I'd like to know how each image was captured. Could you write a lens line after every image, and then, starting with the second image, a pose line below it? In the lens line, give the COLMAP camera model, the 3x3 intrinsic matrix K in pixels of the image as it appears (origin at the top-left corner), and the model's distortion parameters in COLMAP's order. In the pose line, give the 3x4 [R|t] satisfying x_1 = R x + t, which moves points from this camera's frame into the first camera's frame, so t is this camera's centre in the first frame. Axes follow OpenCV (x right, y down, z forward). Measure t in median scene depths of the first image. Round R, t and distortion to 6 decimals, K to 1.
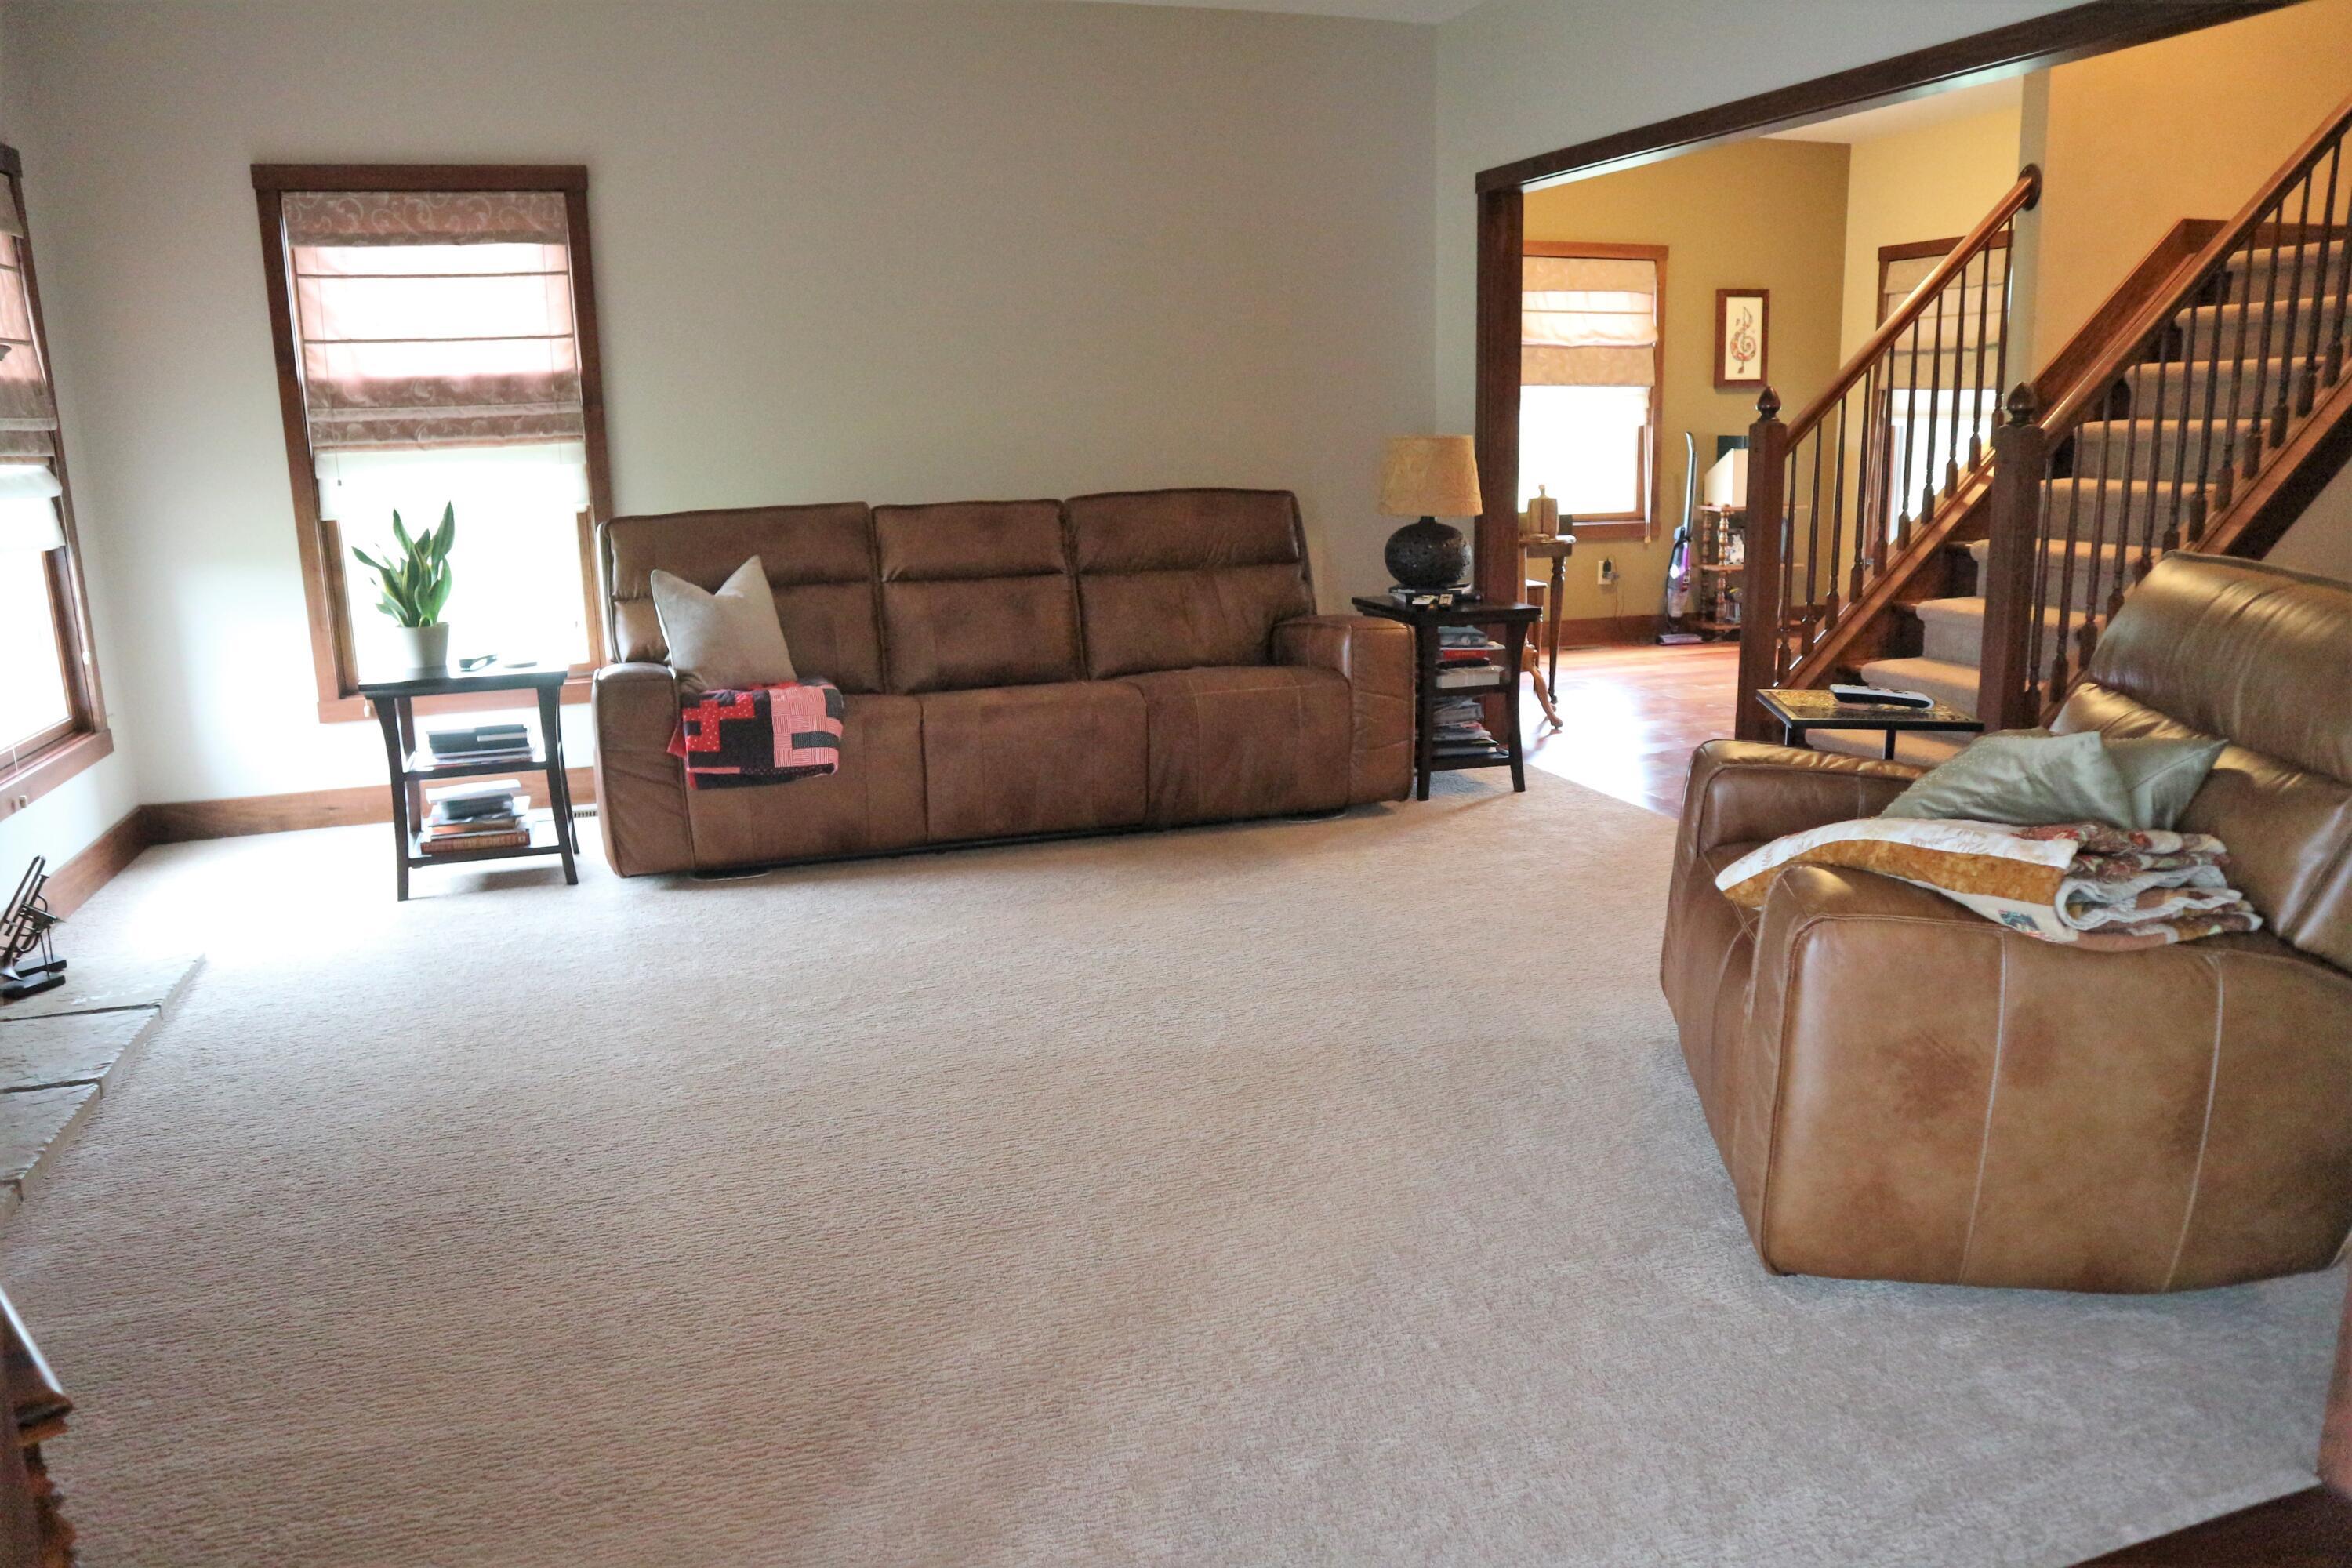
lens RADIAL K [[1630.5, 0, 1176.0], [0, 1630.5, 784.0], [0, 0, 1]] dist [-0.142324, 0.098048]
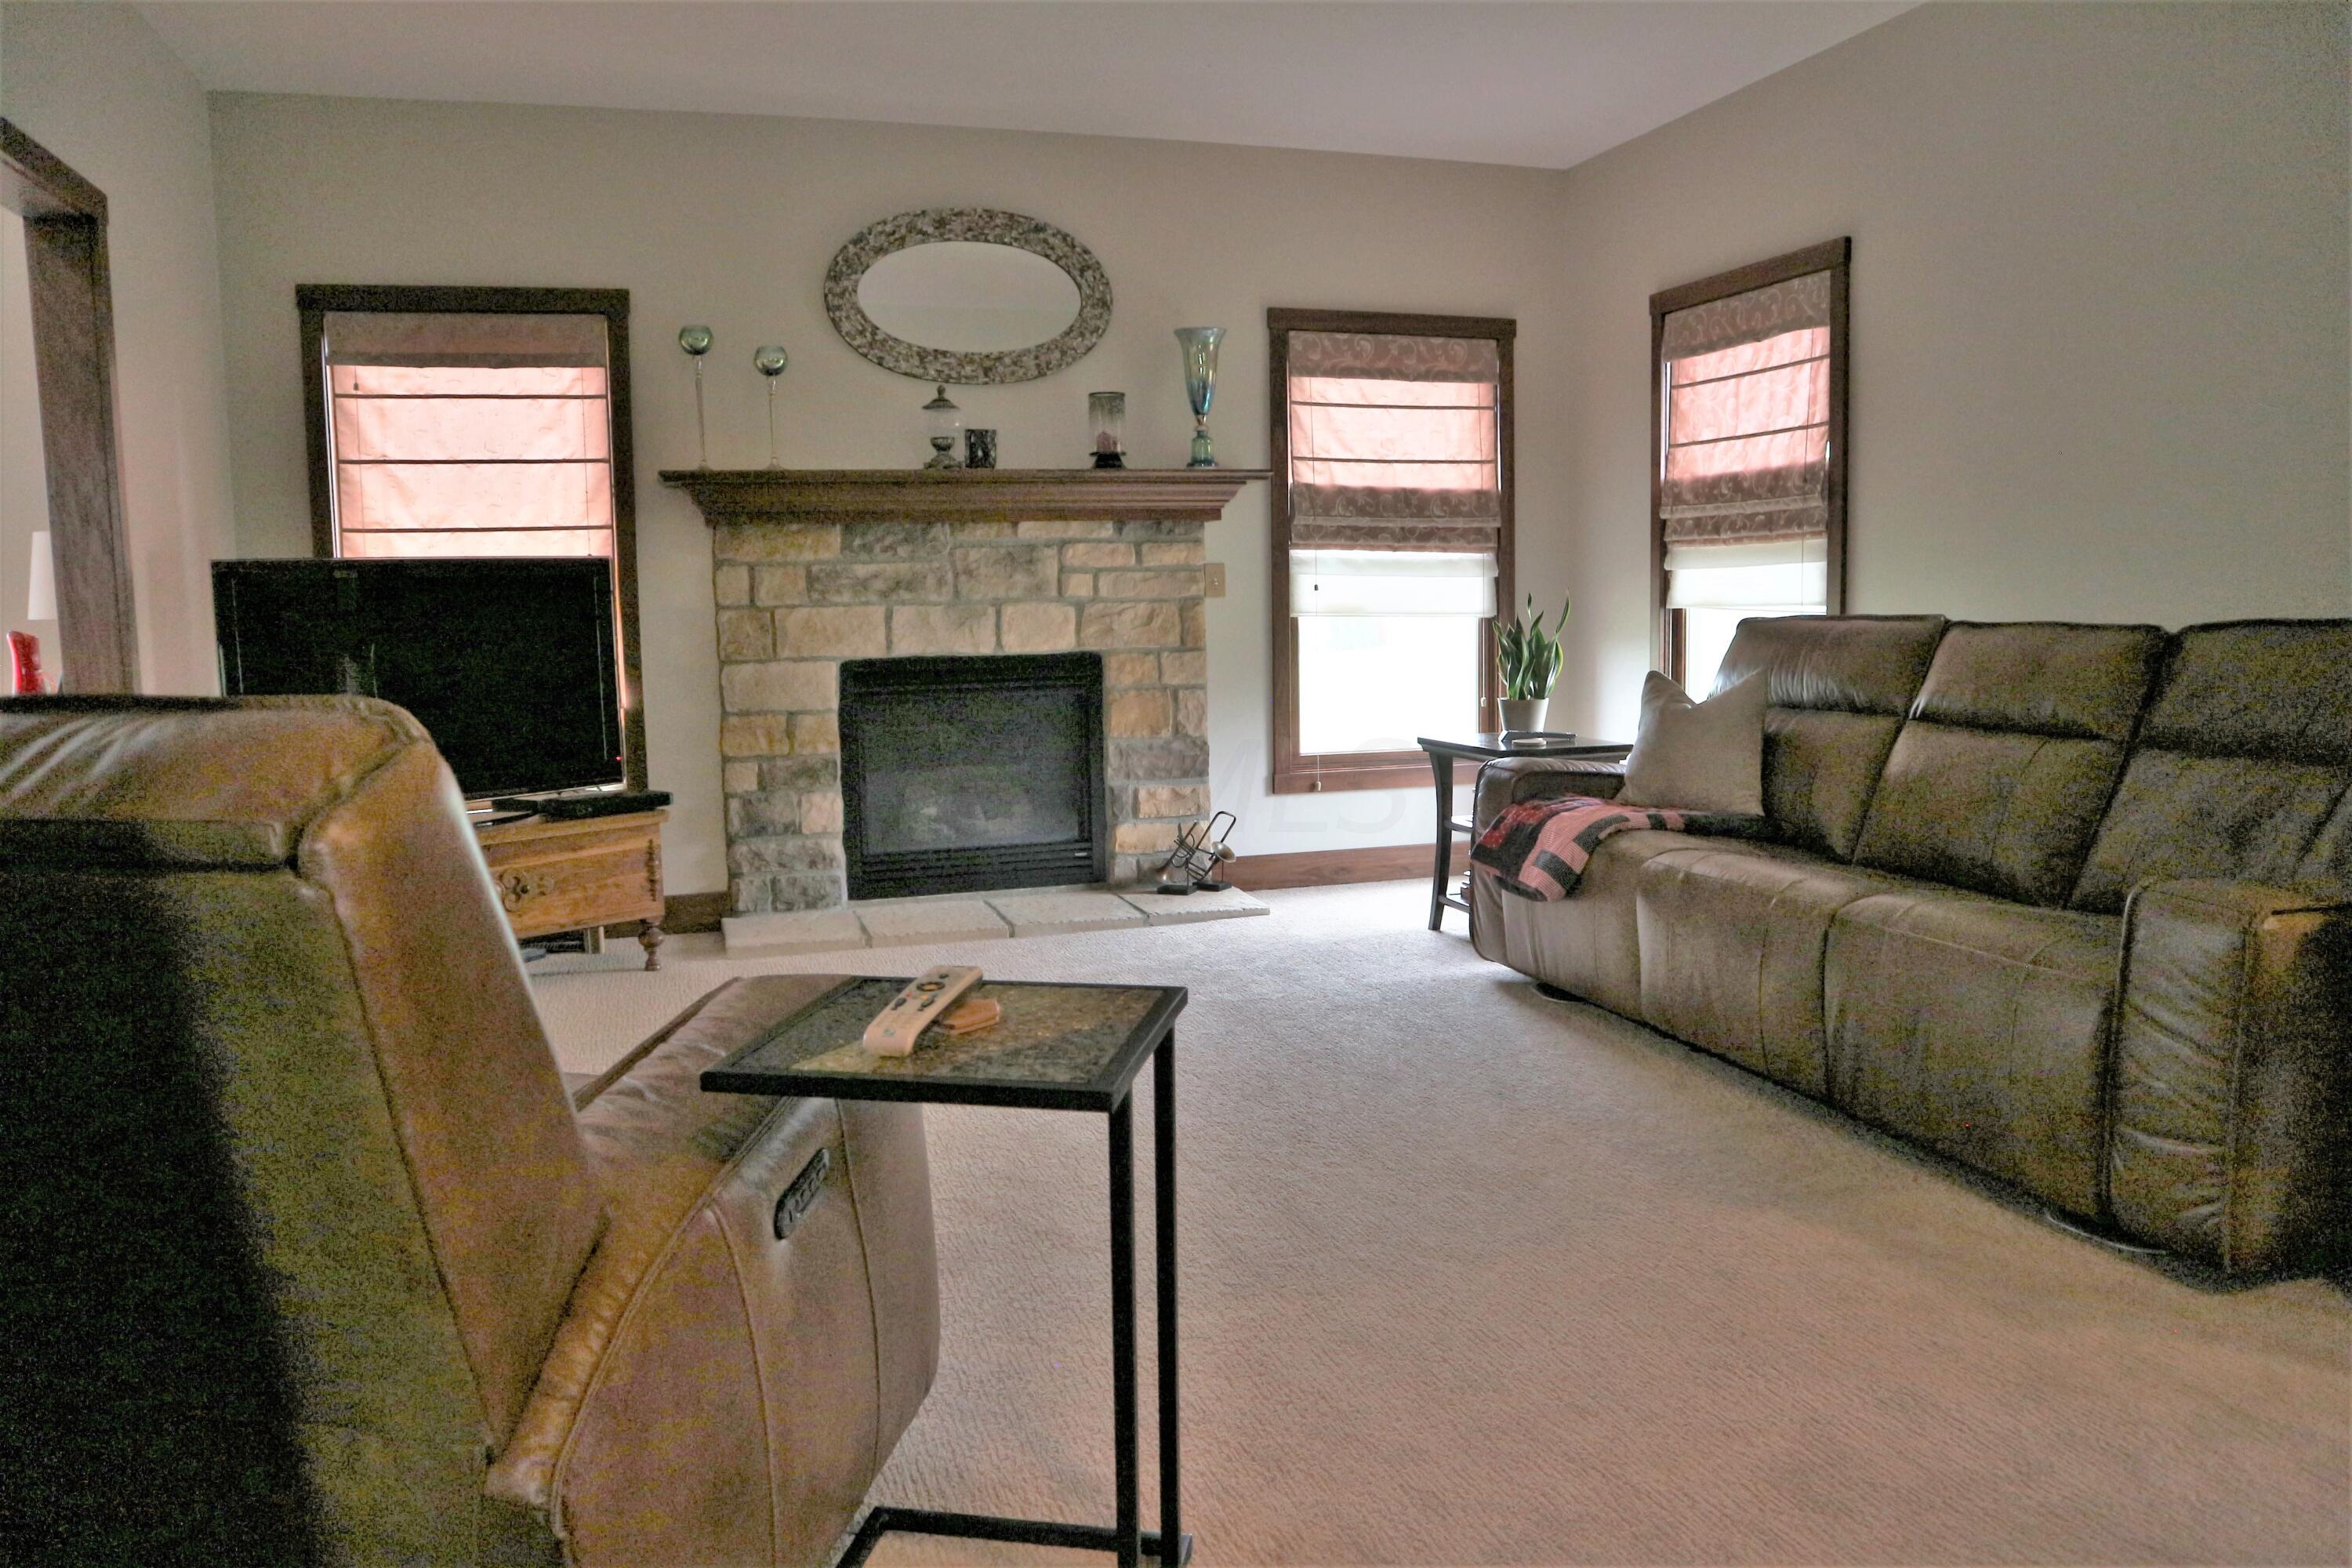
lens RADIAL K [[1630.5, 0, 1176.0], [0, 1630.5, 784.0], [0, 0, 1]] dist [-0.142324, 0.098048]
pose [[0.003454, 0.131809, -0.991269, 0.568307], [-0.203126, 0.970702, 0.128367, -0.123506], [0.979147, 0.200909, 0.030127, 0.657851]]
